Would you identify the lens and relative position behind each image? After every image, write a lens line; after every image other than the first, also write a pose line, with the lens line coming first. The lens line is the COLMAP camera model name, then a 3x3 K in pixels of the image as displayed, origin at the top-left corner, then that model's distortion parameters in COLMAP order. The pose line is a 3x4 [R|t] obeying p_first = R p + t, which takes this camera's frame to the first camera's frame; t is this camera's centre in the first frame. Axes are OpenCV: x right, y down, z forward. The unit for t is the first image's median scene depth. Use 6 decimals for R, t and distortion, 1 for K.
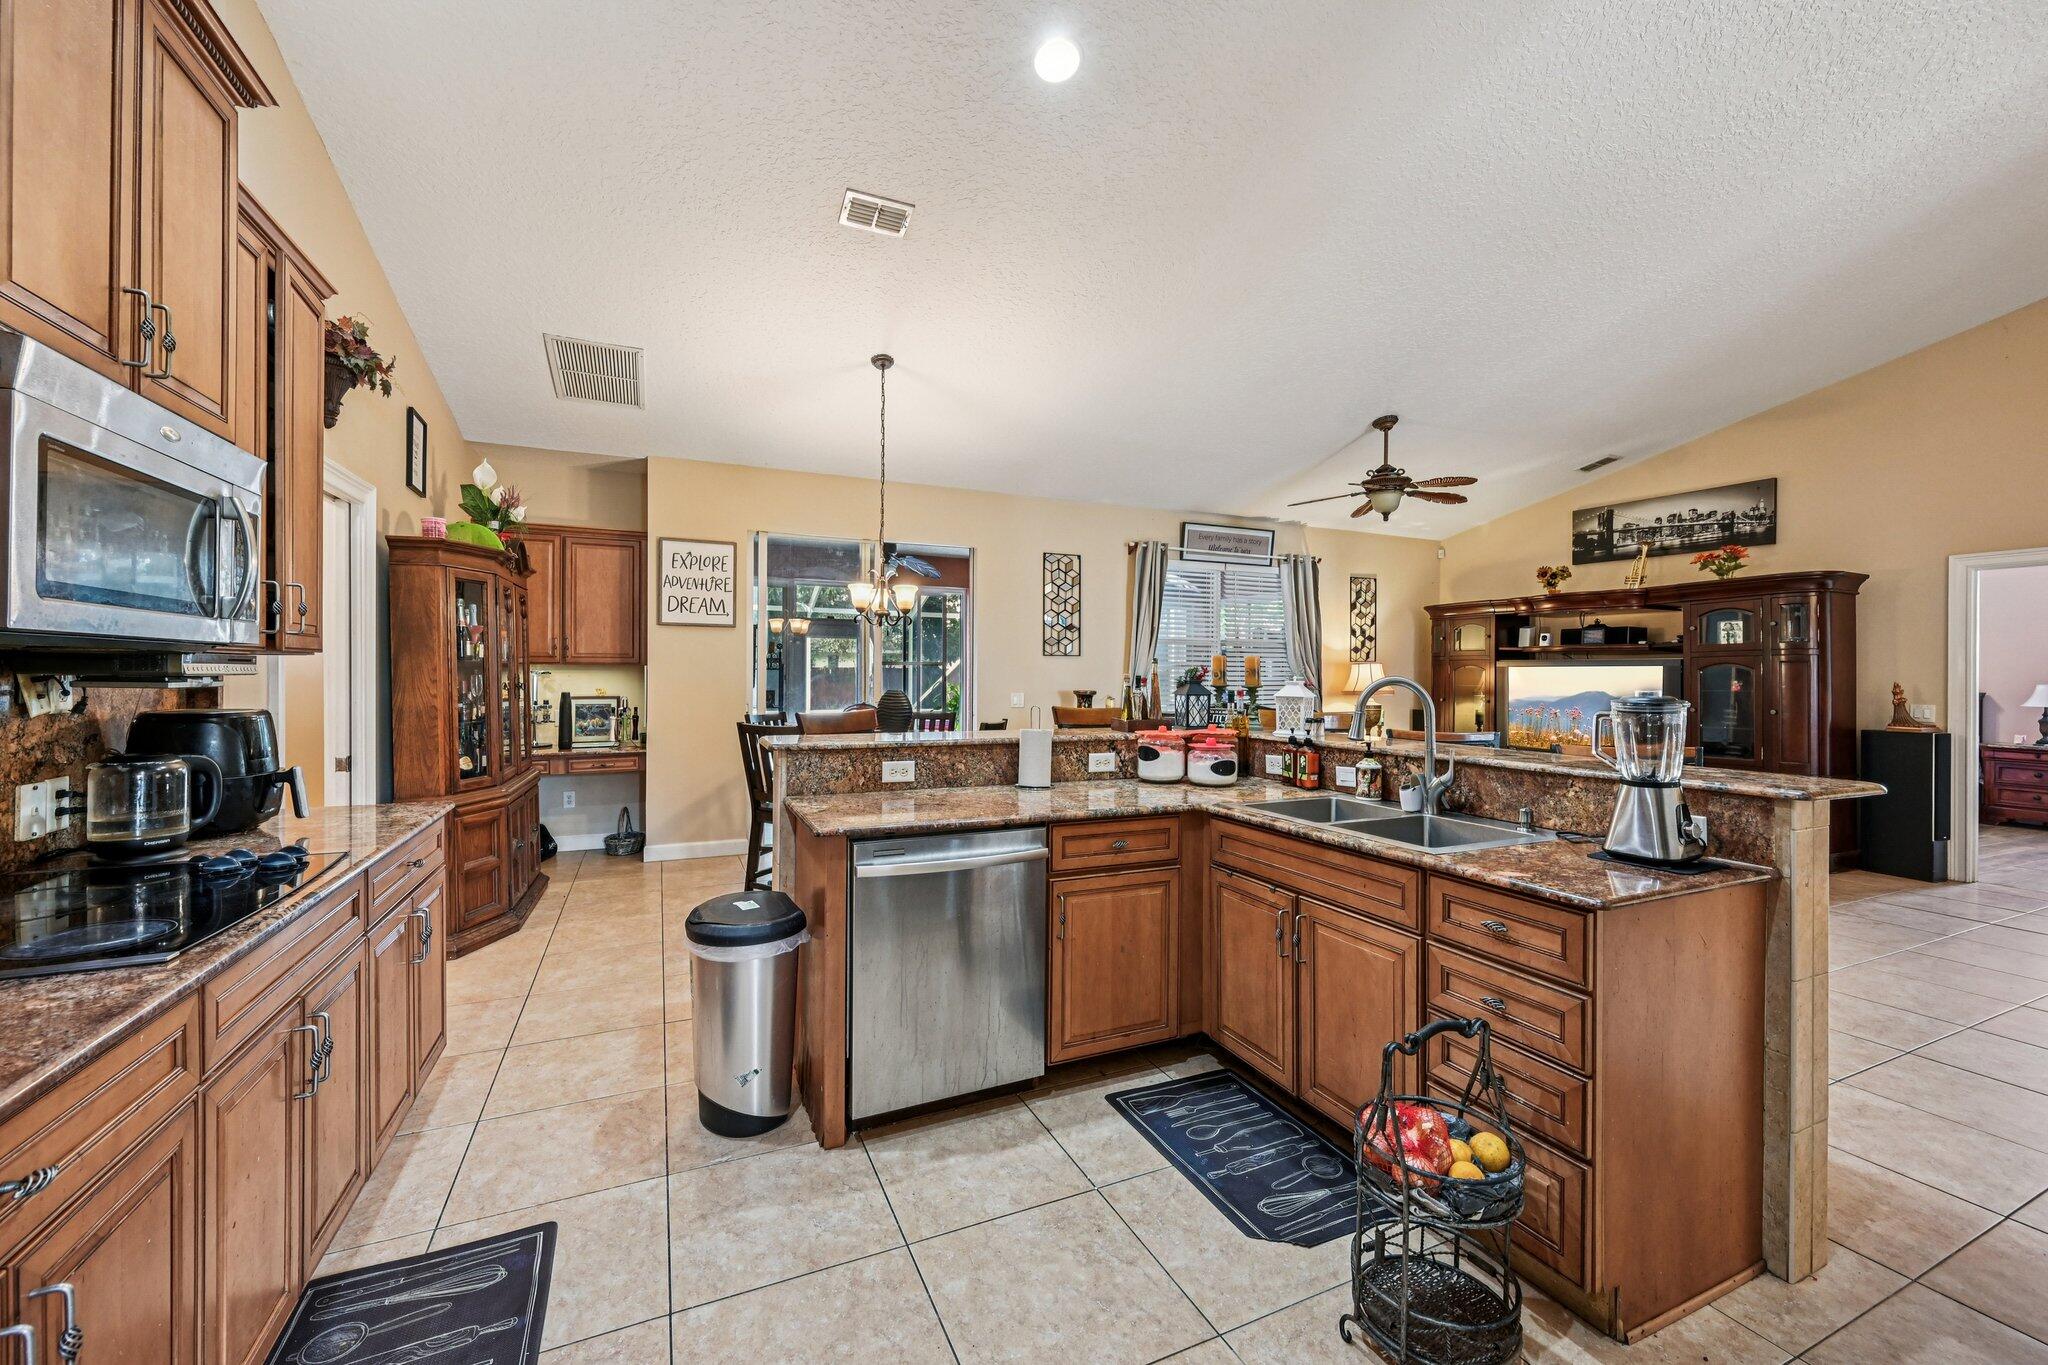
lens RADIAL K [[812.5, 0, 1026.6], [0, 812.5, 671.8], [0, 0, 1]] dist [0.002086, 0.000135]
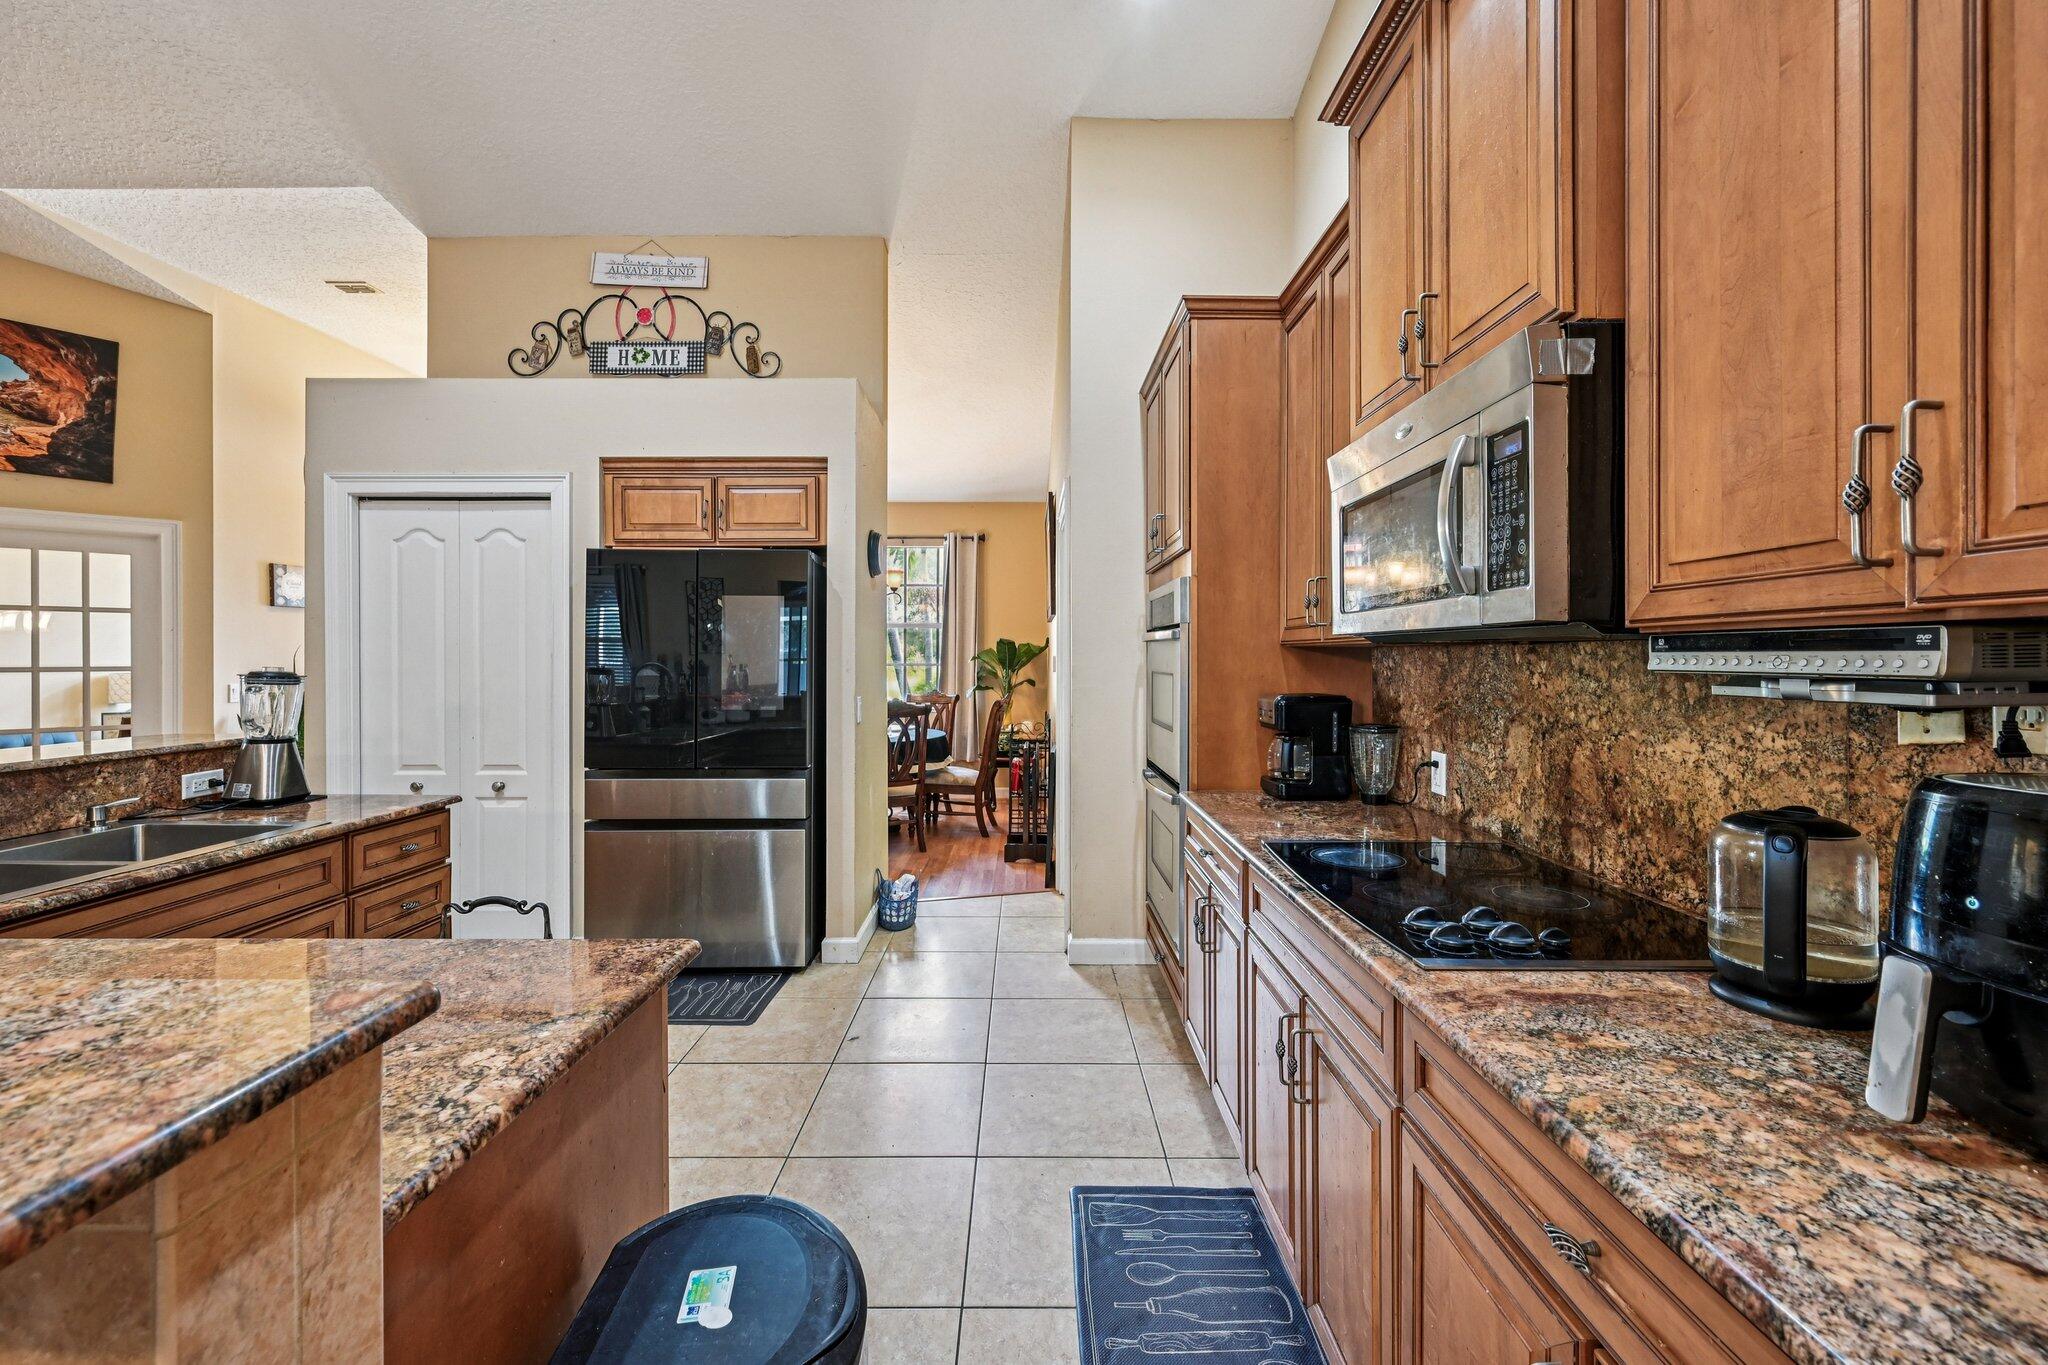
lens RADIAL K [[812.5, 0, 1018.6], [0, 812.5, 665.3], [0, 0, 1]] dist [0.002086, 0.000135]
pose [[-0.905633, -0.012020, 0.423891, -0.469804], [-0.007971, 0.999904, 0.011324, -0.001389], [-0.423987, 0.006877, -0.905642, 0.961088]]
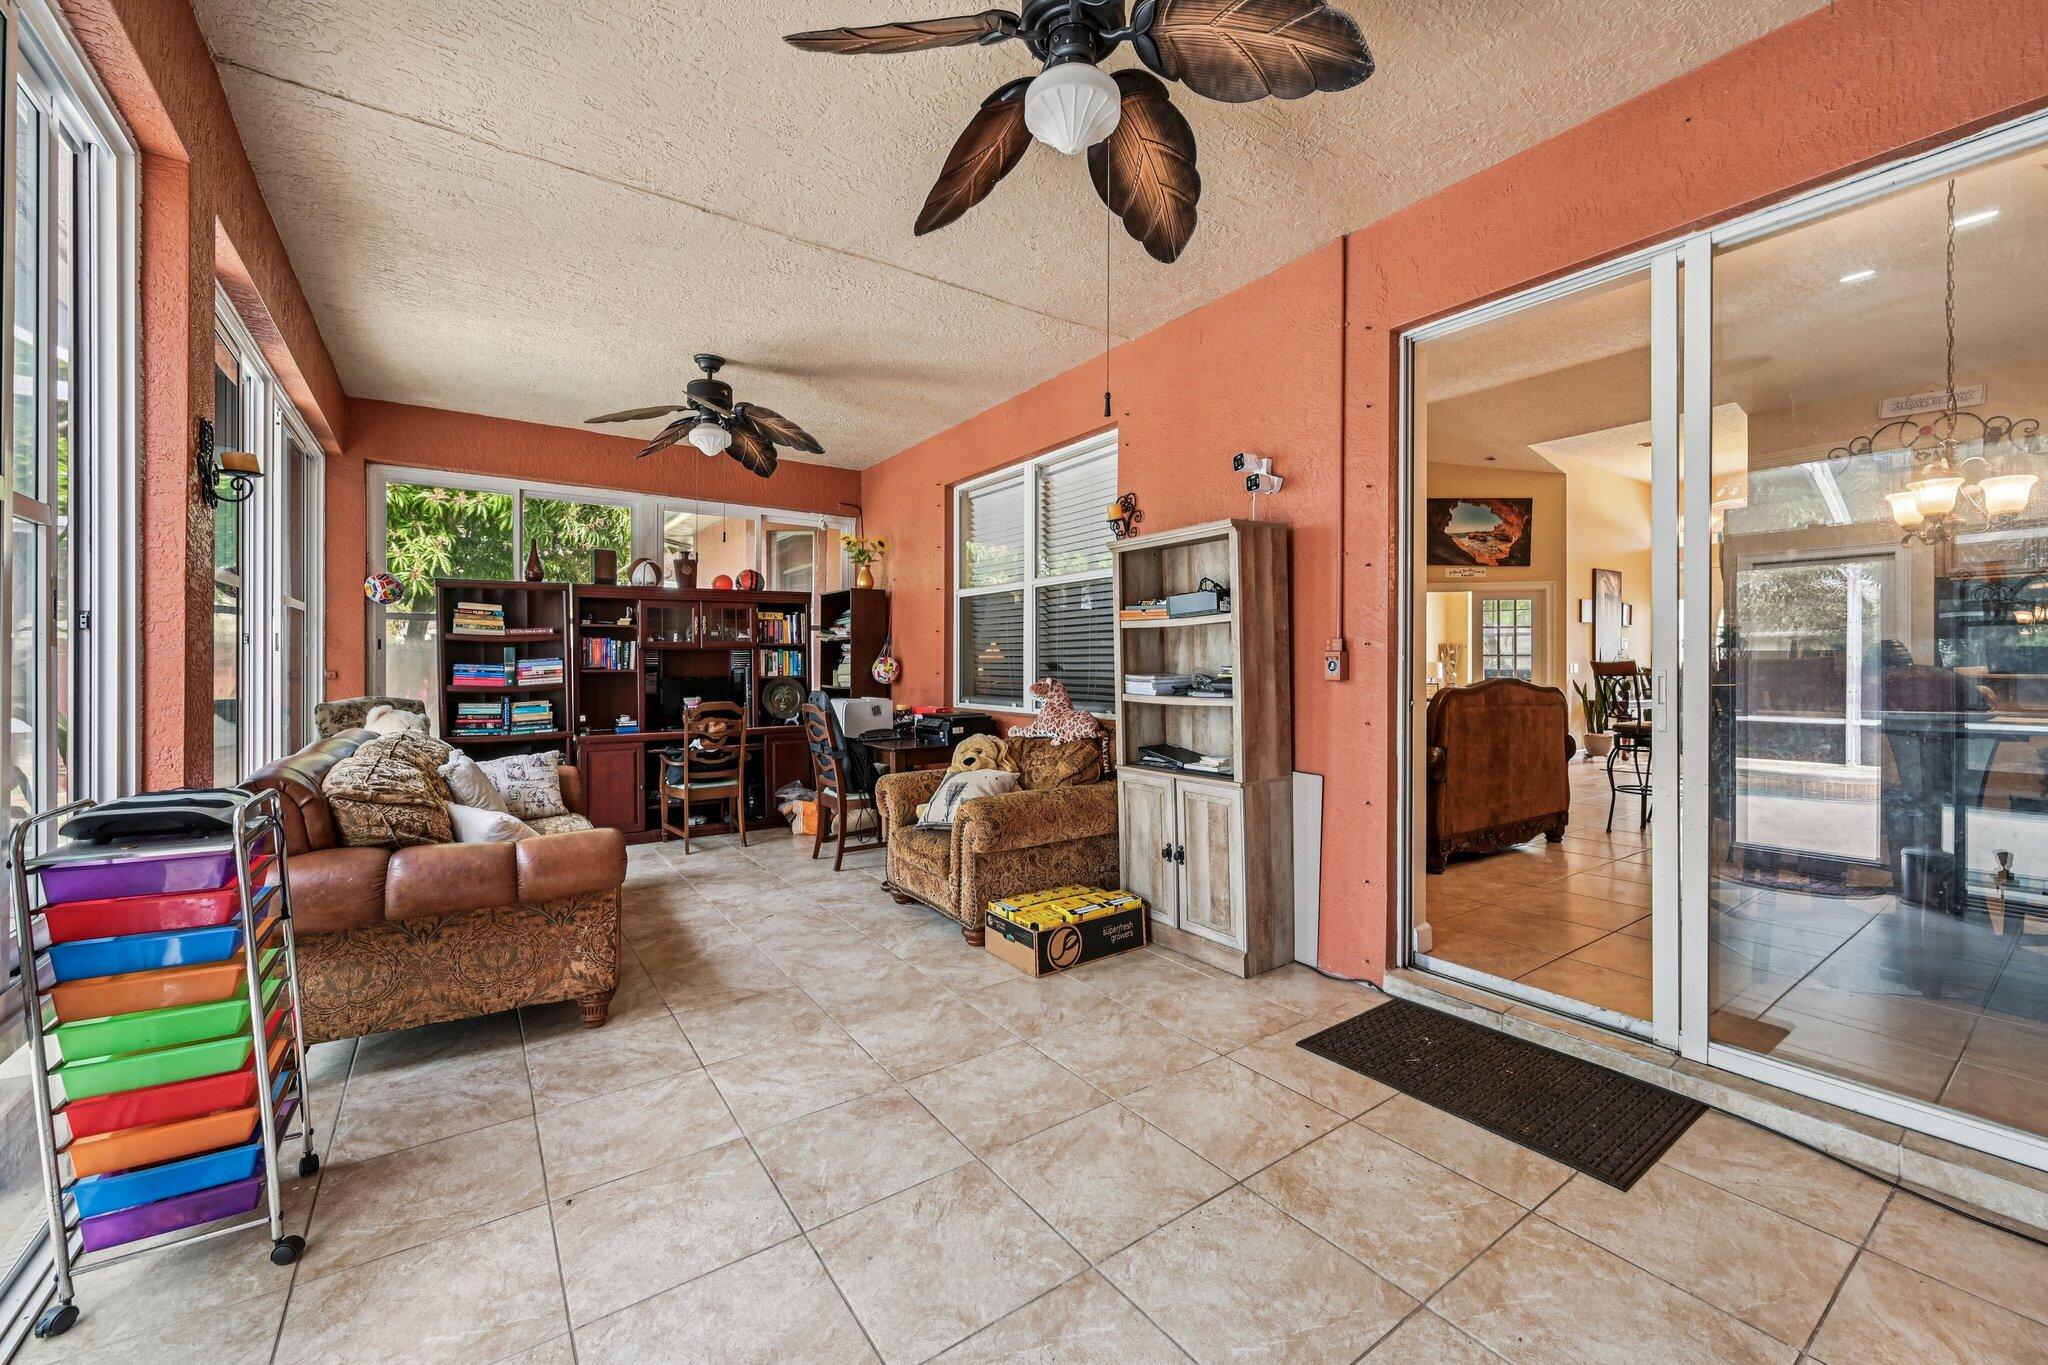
lens RADIAL K [[812.5, 0, 1031.3], [0, 812.5, 667.2], [0, 0, 1]] dist [0.002086, 0.000135]
pose [[-0.188766, -0.009125, 0.981980, -1.003233], [-0.003248, 0.999957, 0.008668, 0.058851], [-0.982017, -0.001553, -0.188787, 2.689613]]
